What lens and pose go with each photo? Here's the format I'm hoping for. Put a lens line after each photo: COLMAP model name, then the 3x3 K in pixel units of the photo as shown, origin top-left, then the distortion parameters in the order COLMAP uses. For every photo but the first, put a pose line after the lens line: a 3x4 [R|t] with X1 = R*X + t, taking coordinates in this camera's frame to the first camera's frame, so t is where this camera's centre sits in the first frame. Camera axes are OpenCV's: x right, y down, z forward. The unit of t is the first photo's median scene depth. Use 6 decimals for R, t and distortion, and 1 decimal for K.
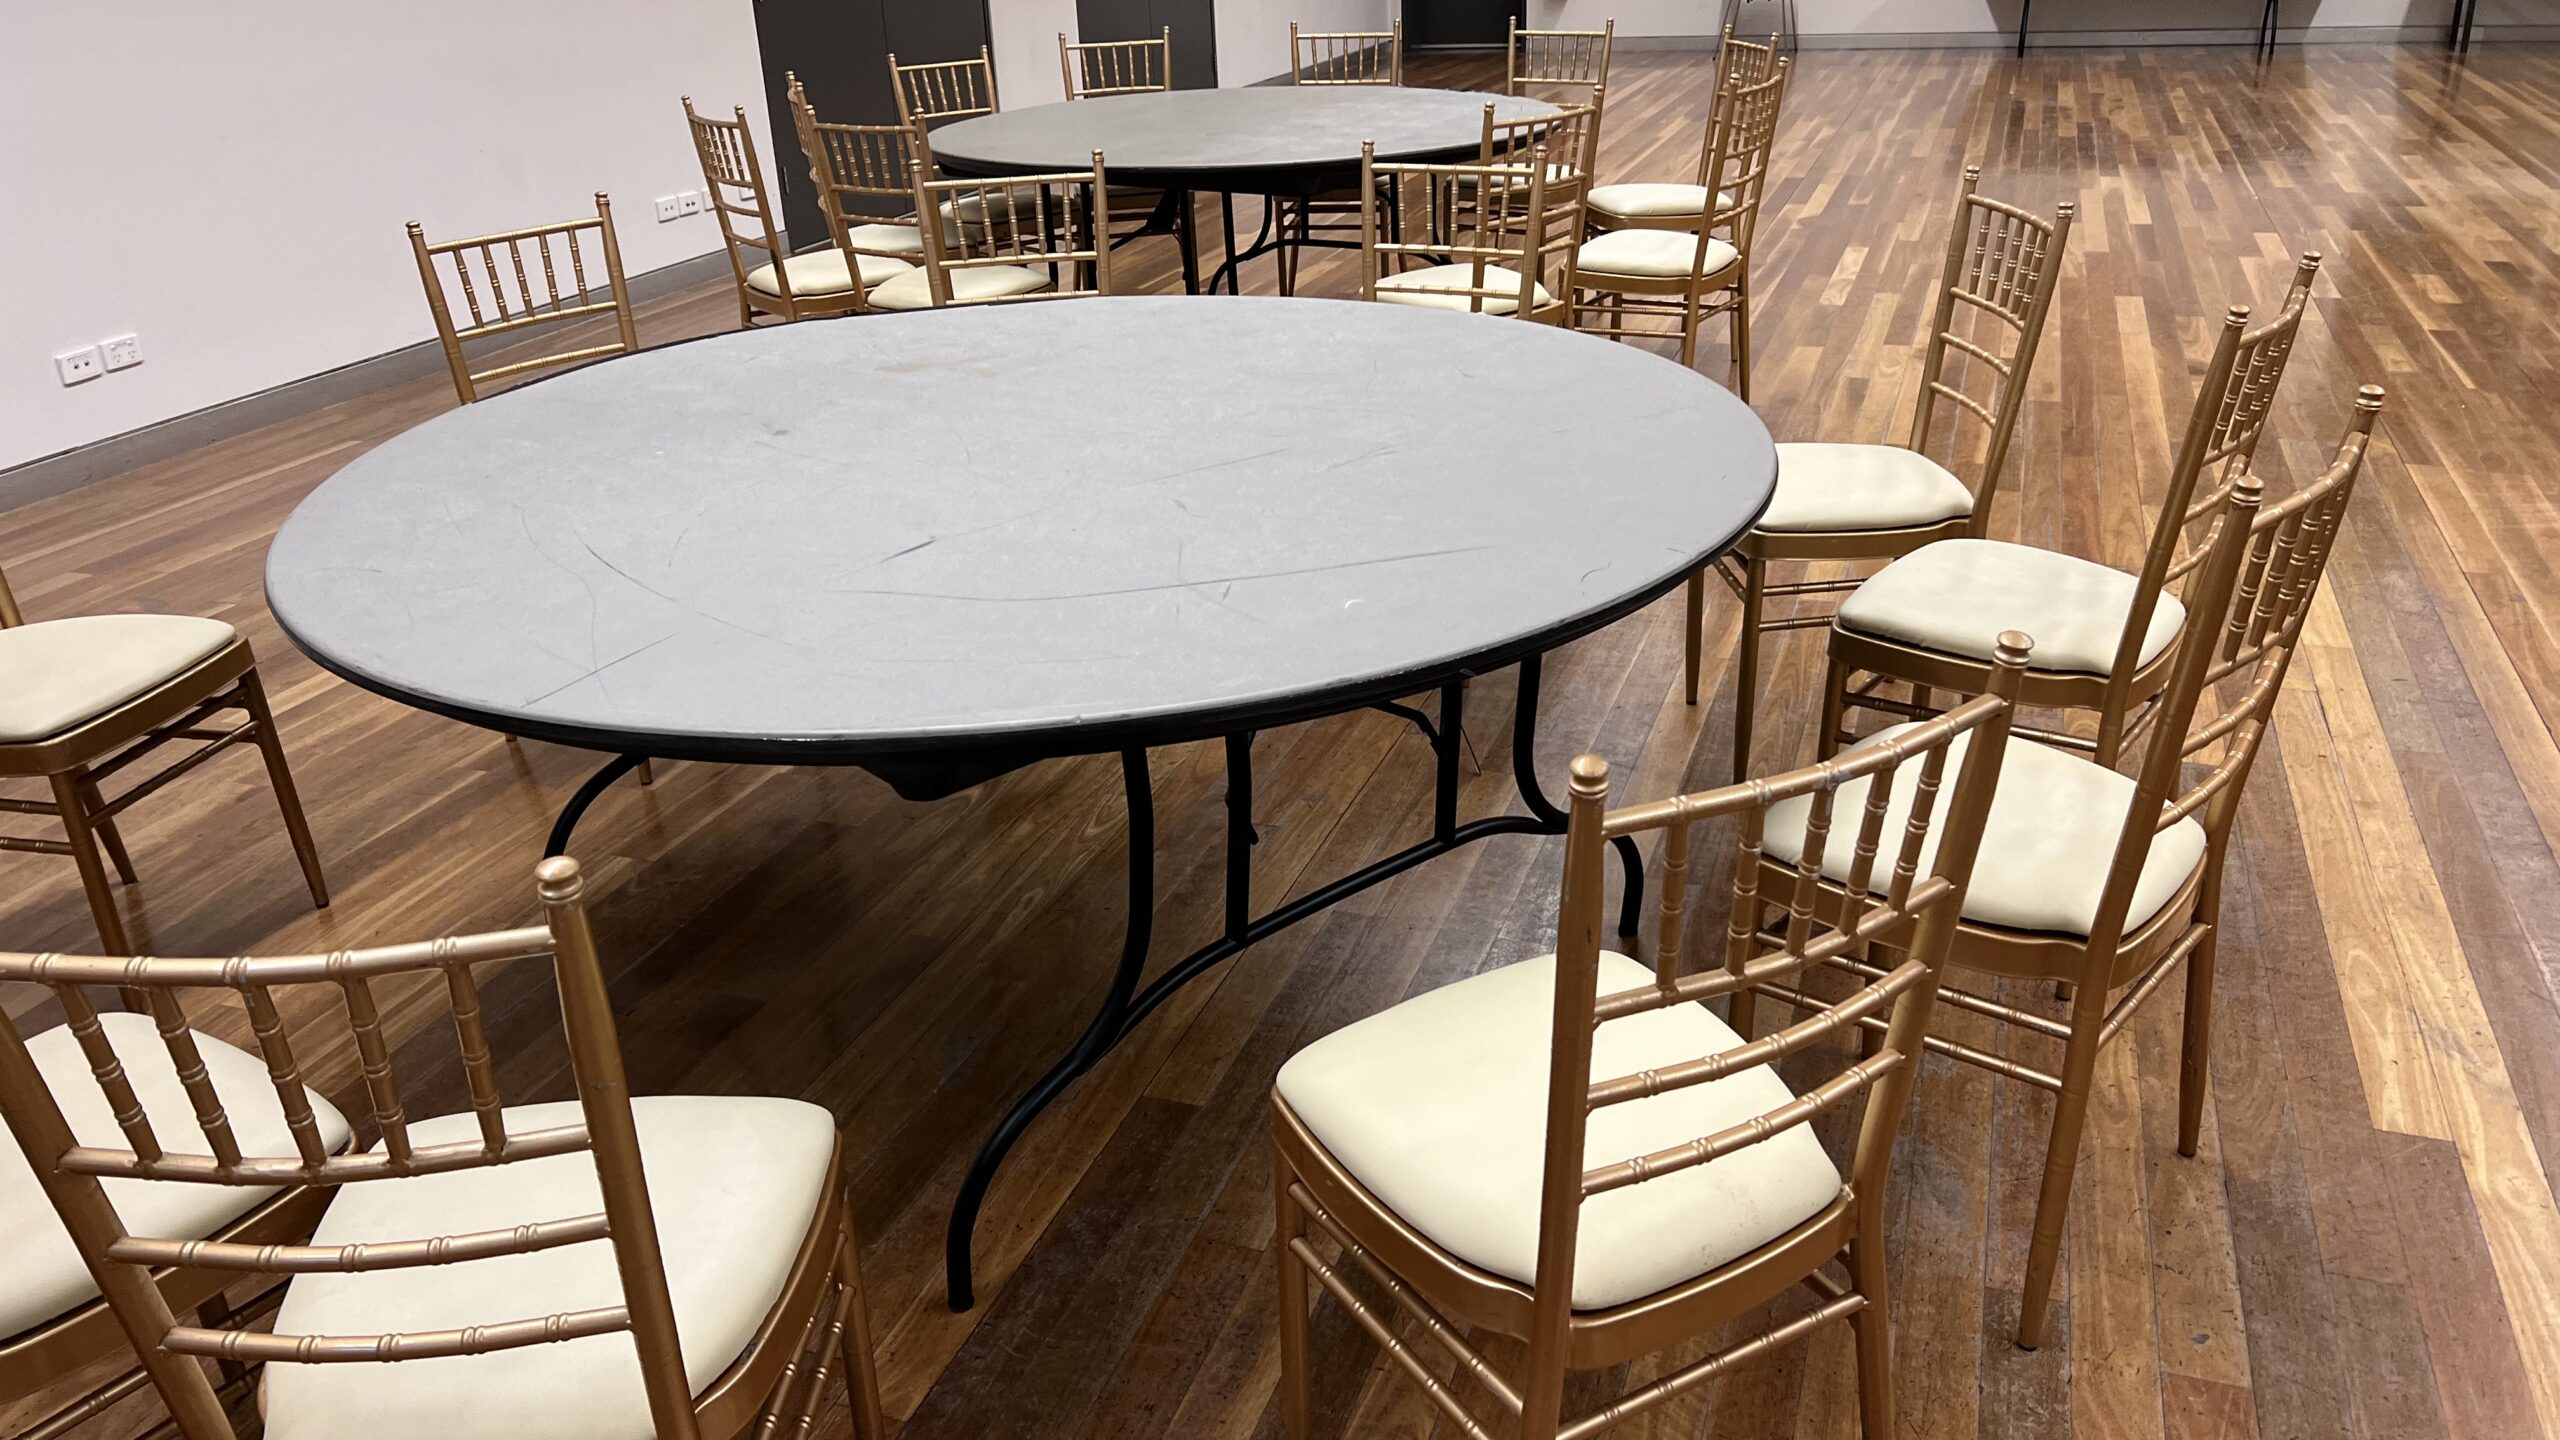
lens RADIAL K [[1929.4, 0, 1280.0], [0, 1929.4, 720.0], [0, 0, 1]] dist [0.055042, -0.055852]
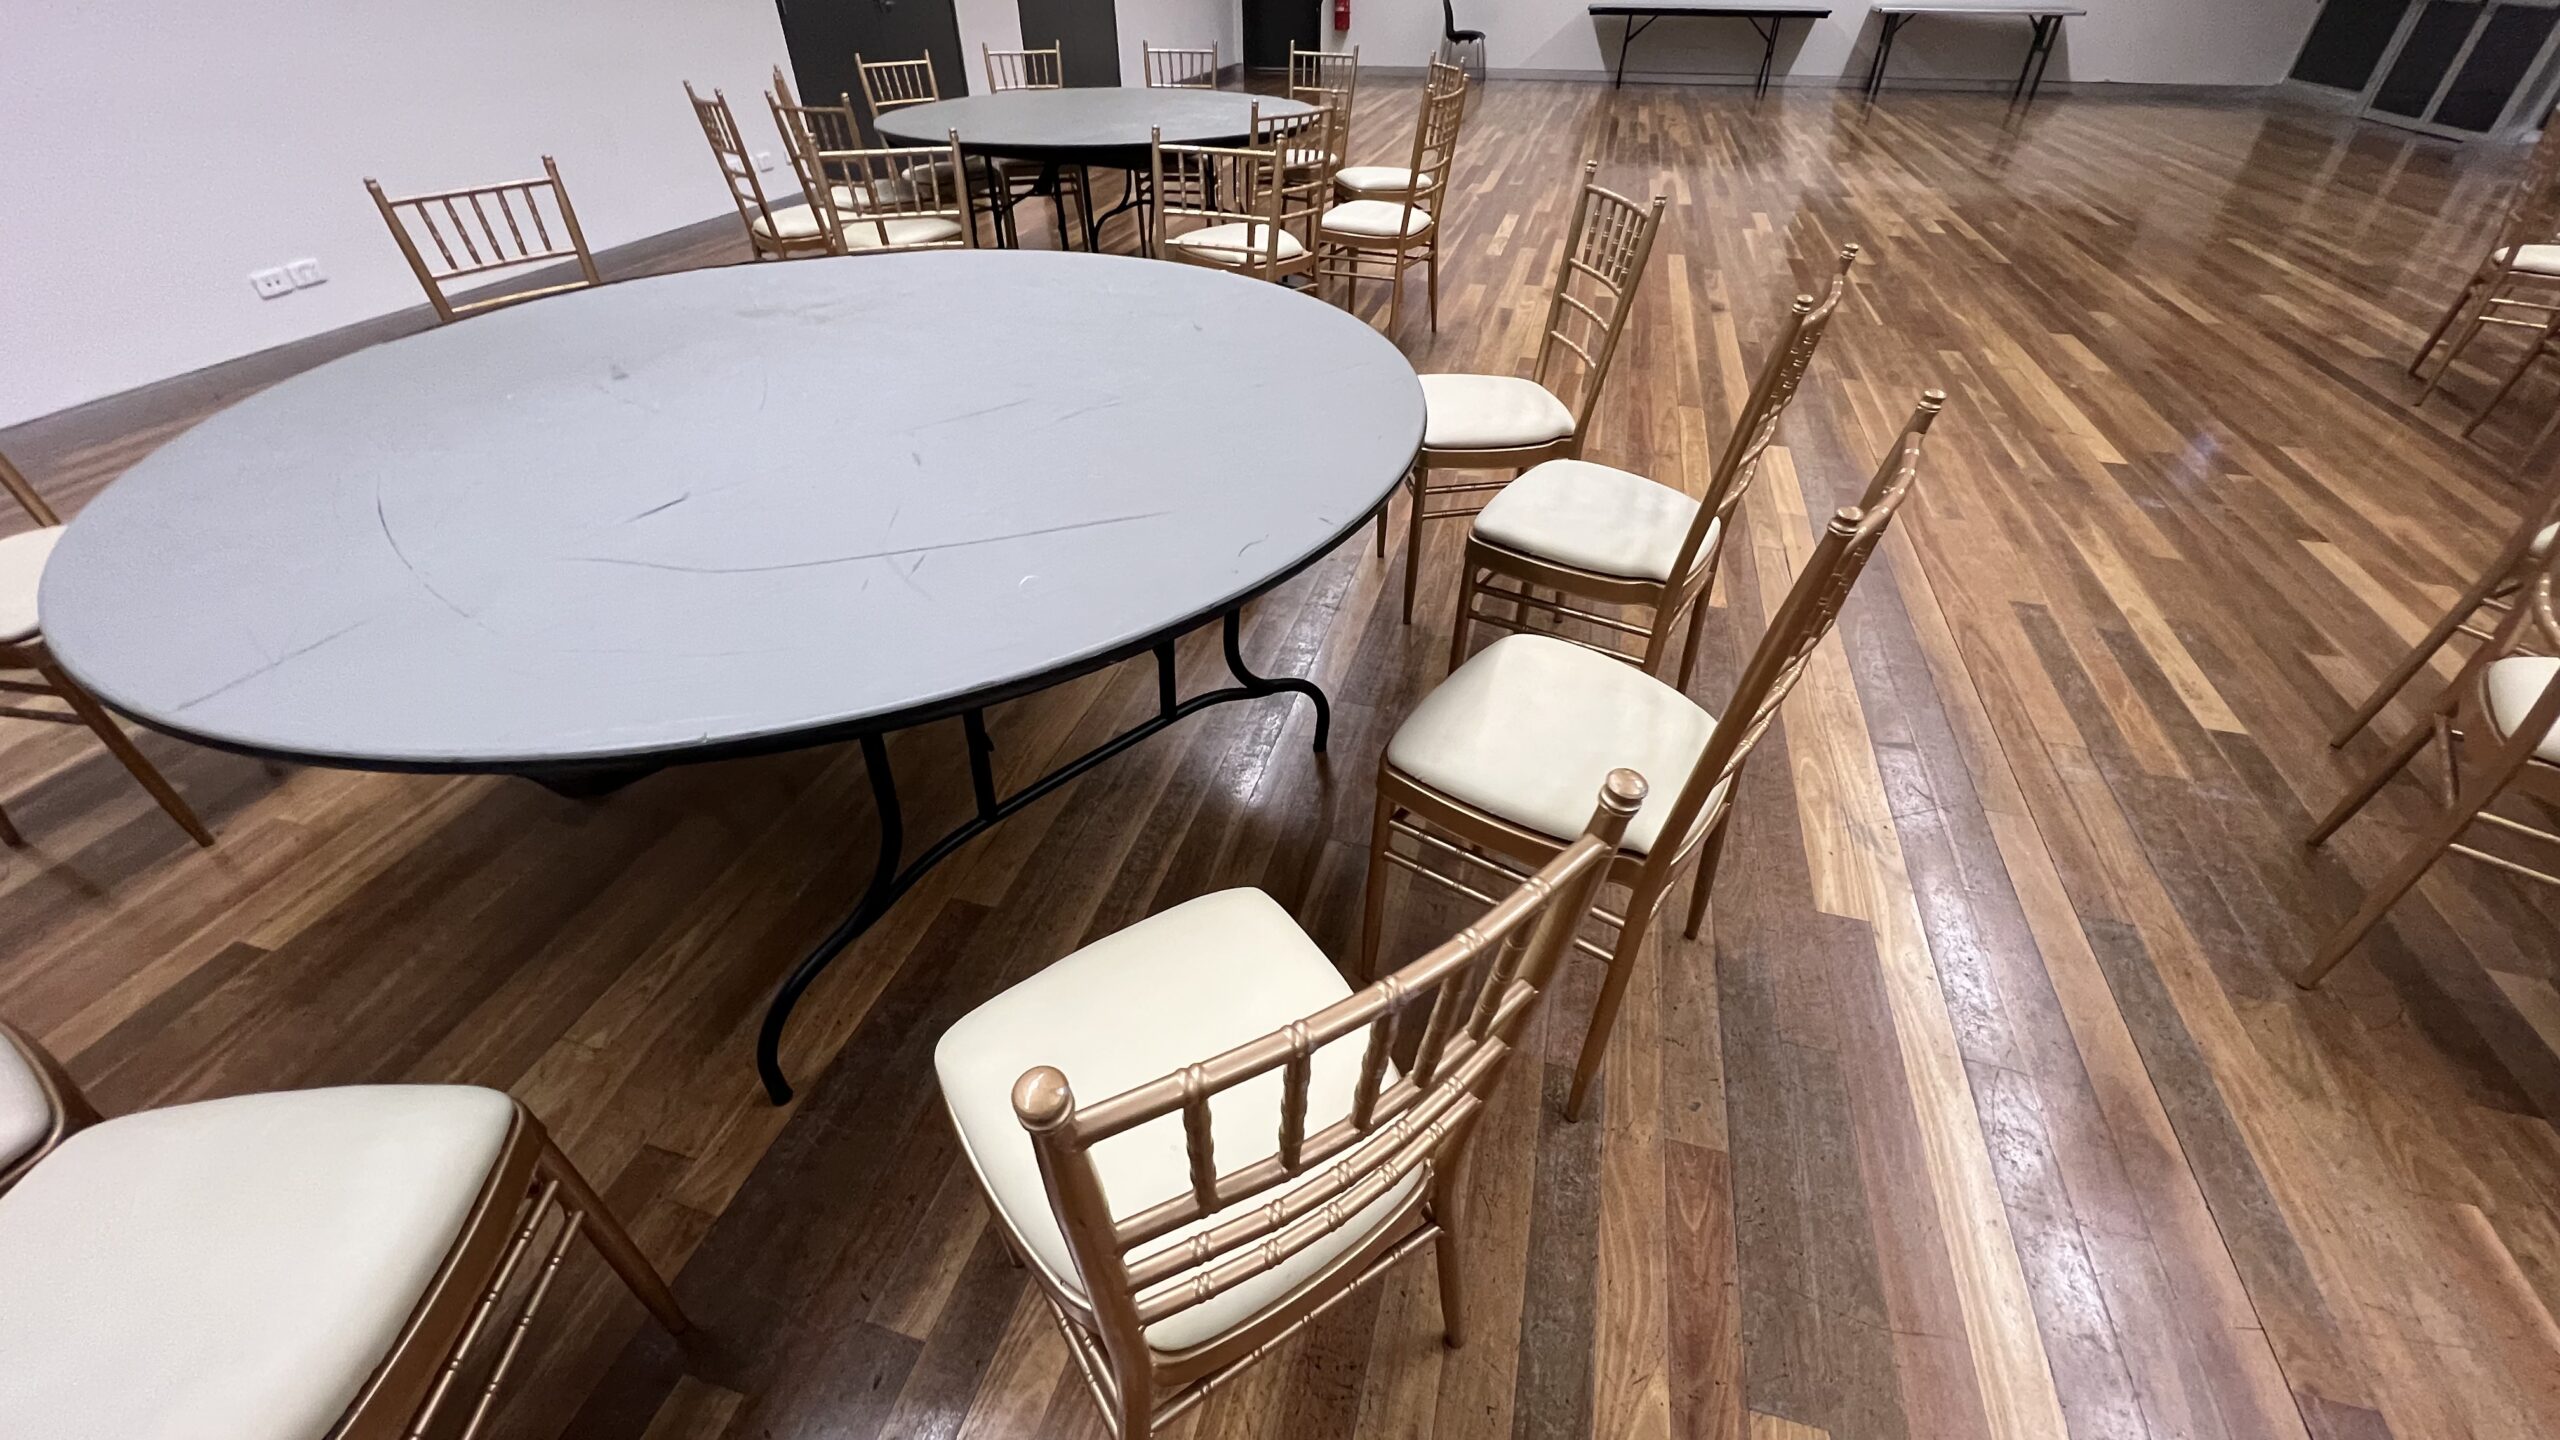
lens RADIAL K [[1001.9, 0, 1280.0], [0, 1001.9, 720.0], [0, 0, 1]] dist [-0.000061, -0.000283]
pose [[0.997105, -0.015409, 0.074453, 0.067498], [-0.002630, 0.971670, 0.236325, -0.058352], [-0.075985, -0.235837, 0.968817, 0.205718]]
